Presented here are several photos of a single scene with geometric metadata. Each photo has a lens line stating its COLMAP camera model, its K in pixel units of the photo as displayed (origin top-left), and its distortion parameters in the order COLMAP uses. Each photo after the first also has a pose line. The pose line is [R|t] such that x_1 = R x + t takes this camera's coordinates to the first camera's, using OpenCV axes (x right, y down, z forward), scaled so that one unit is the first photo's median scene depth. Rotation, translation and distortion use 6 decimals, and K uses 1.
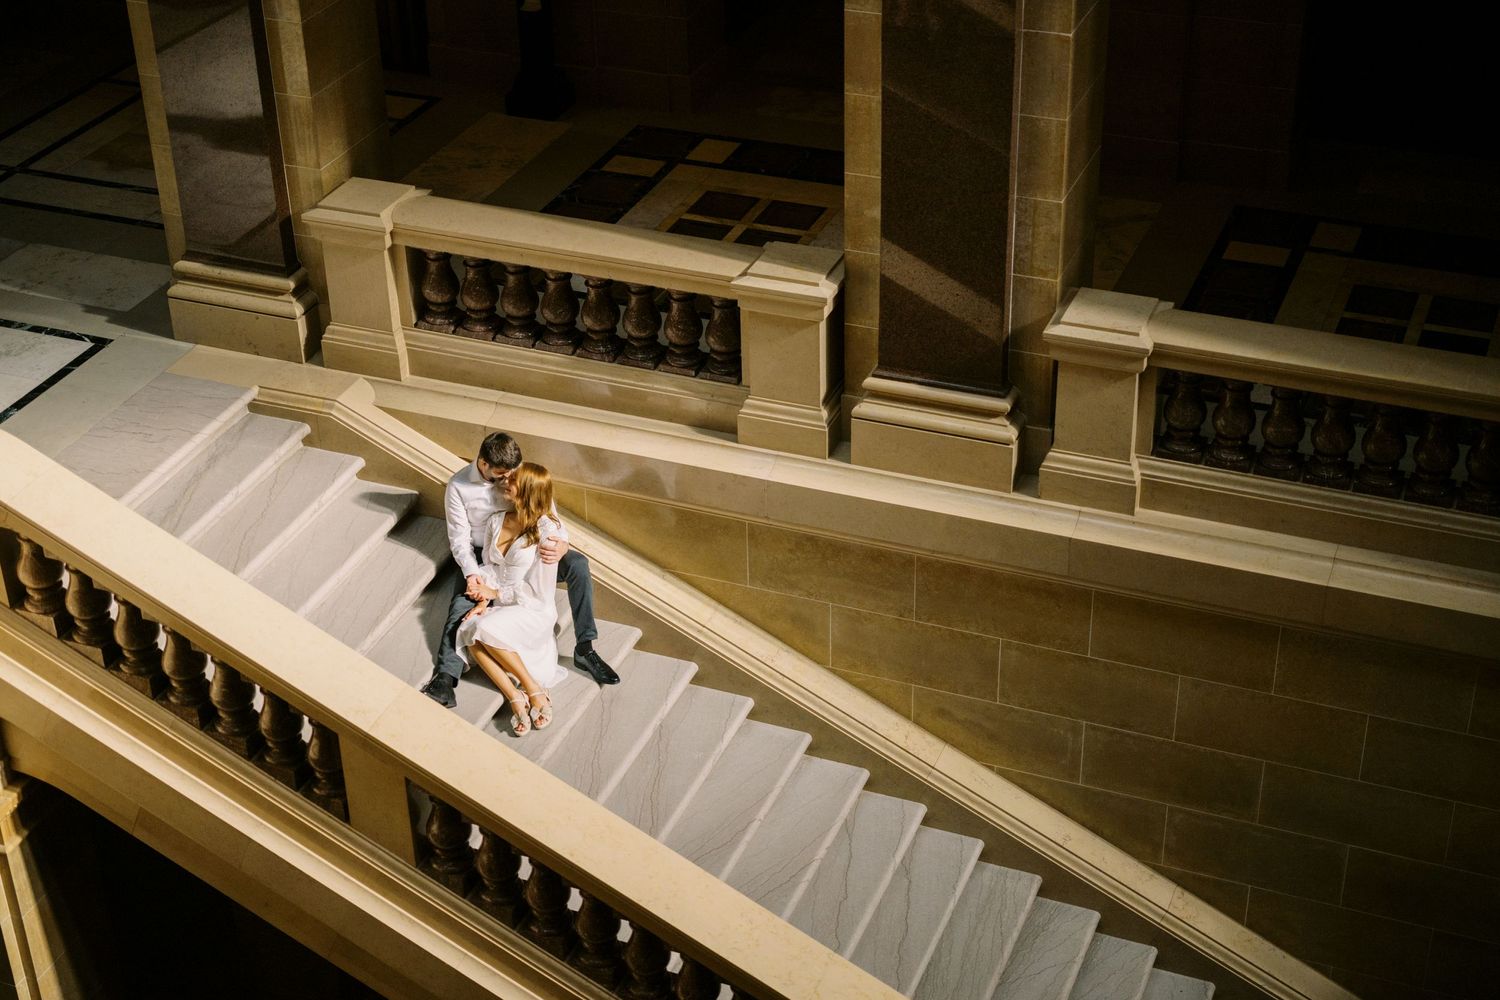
lens RADIAL K [[2245.7, 0, 750.0], [0, 2245.7, 500.0], [0, 0, 1]] dist [0.042280, 0.164025]
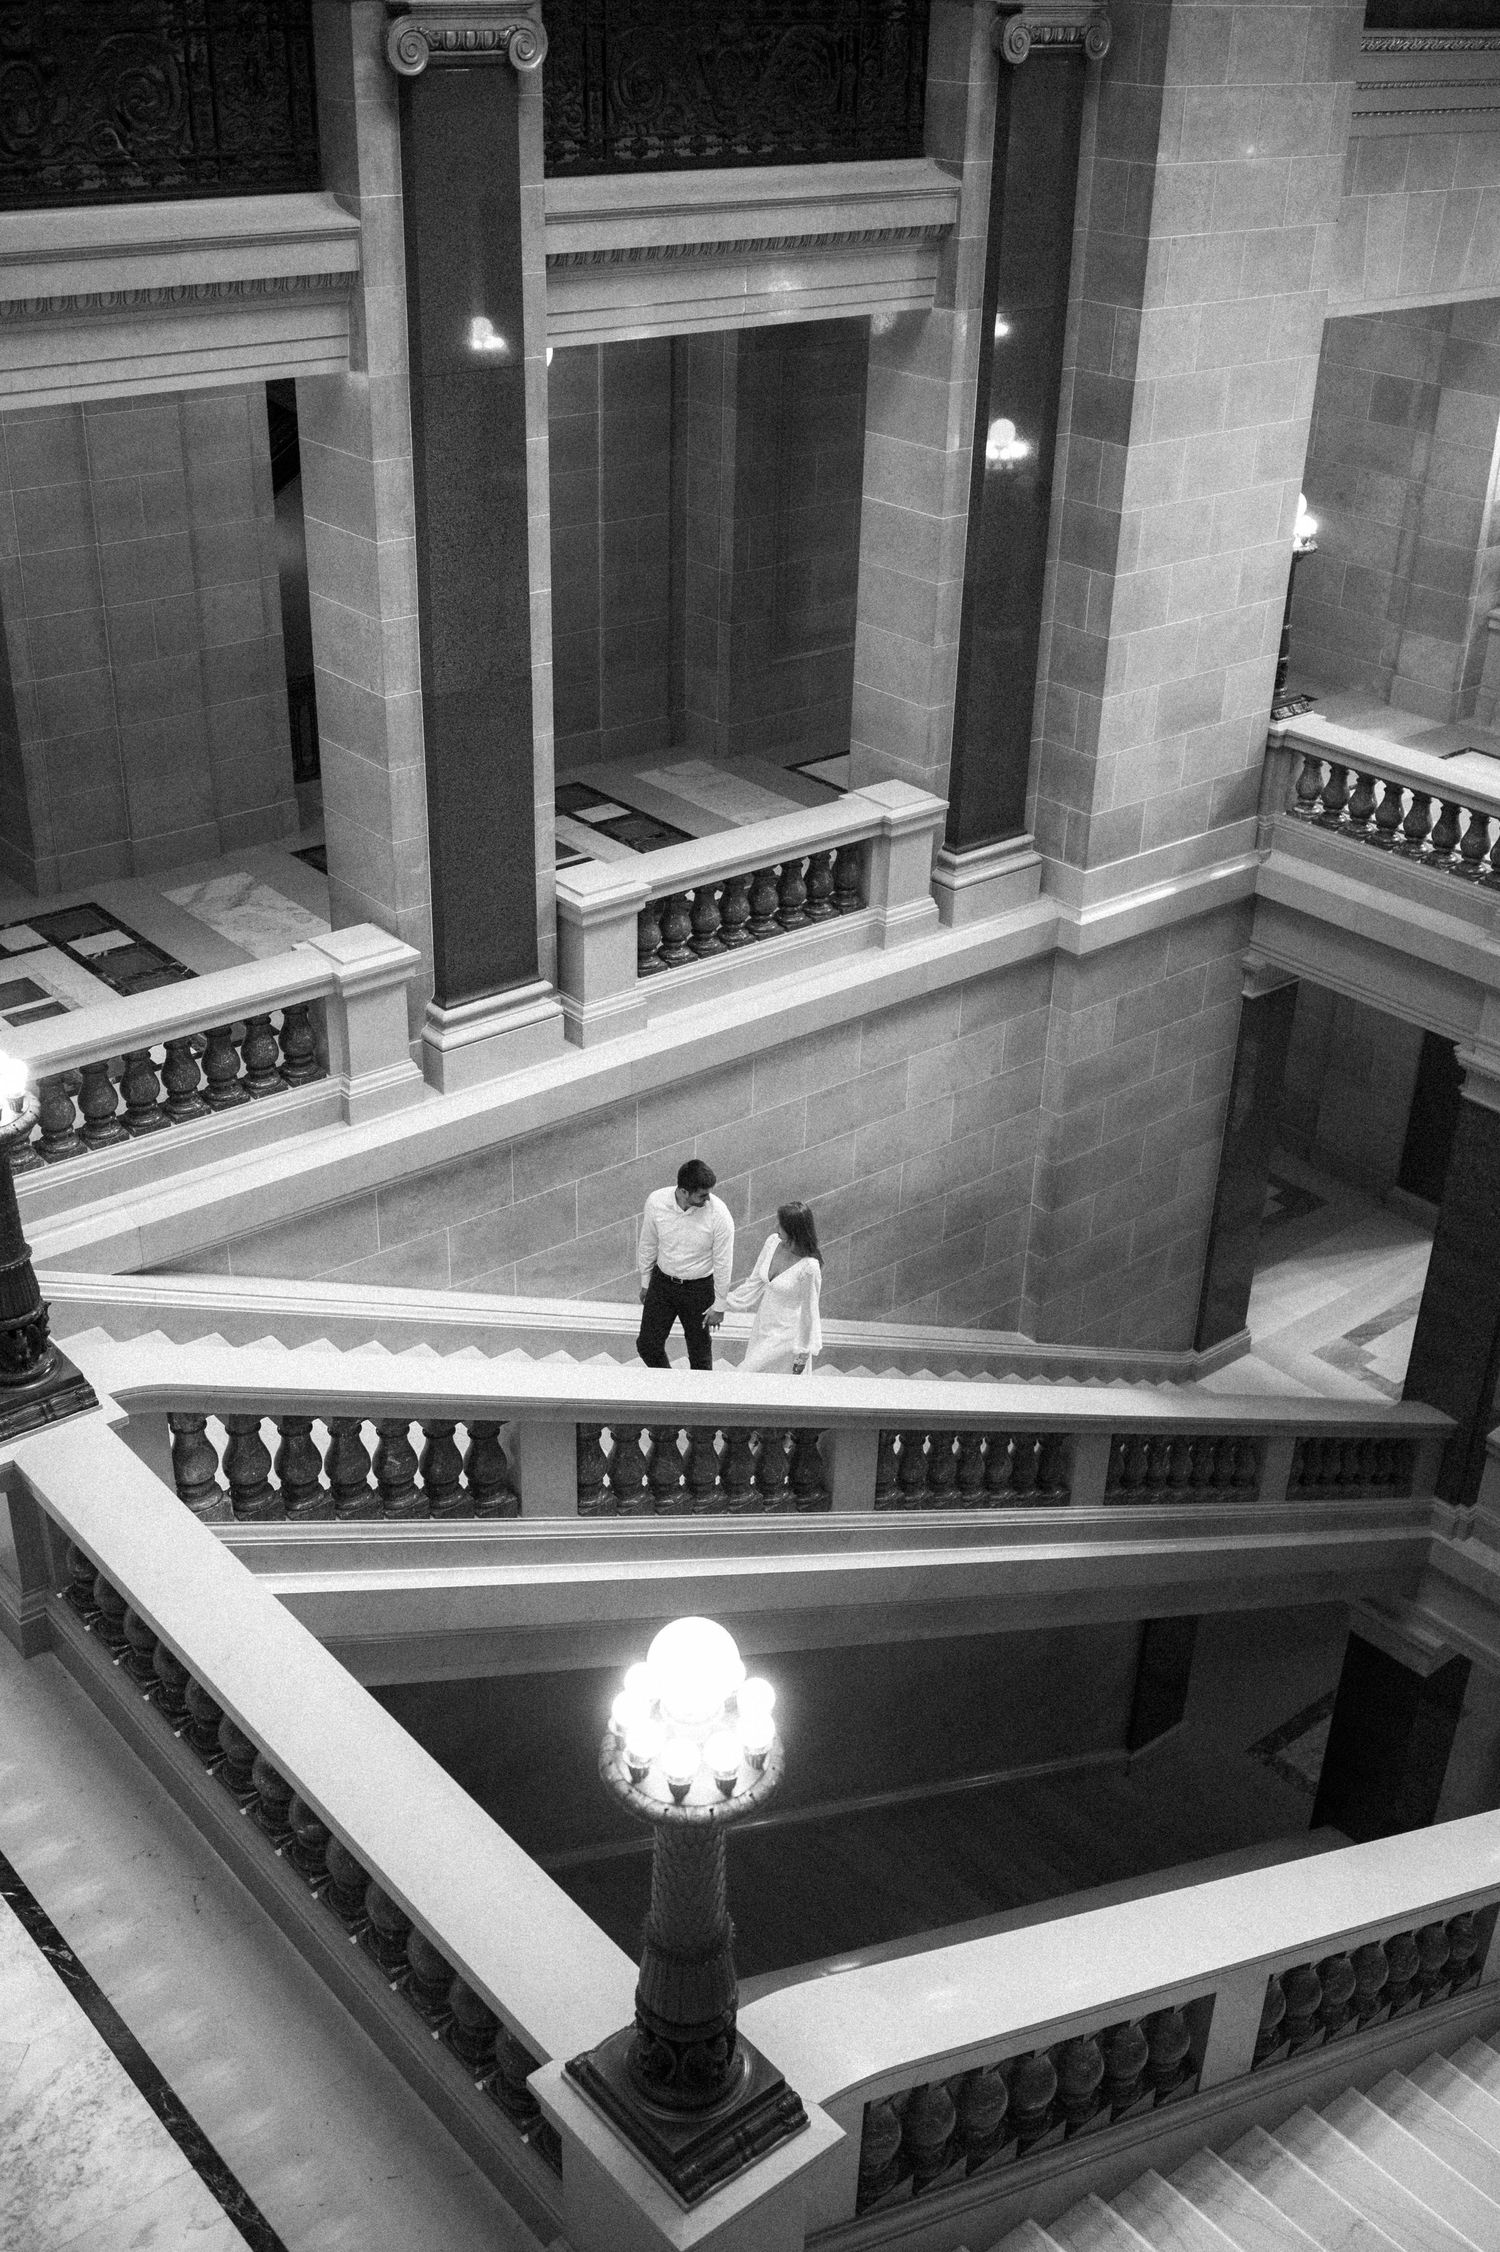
lens RADIAL K [[2281.4, 0, 750.0], [0, 2281.4, 1126.0], [0, 0, 1]] dist [-0.001462, -0.001258]
pose [[0.476476, -0.388050, 0.788916, -0.825414], [0.418084, 0.889380, 0.184959, -0.155226], [-0.773419, 0.241705, 0.586005, 0.243490]]
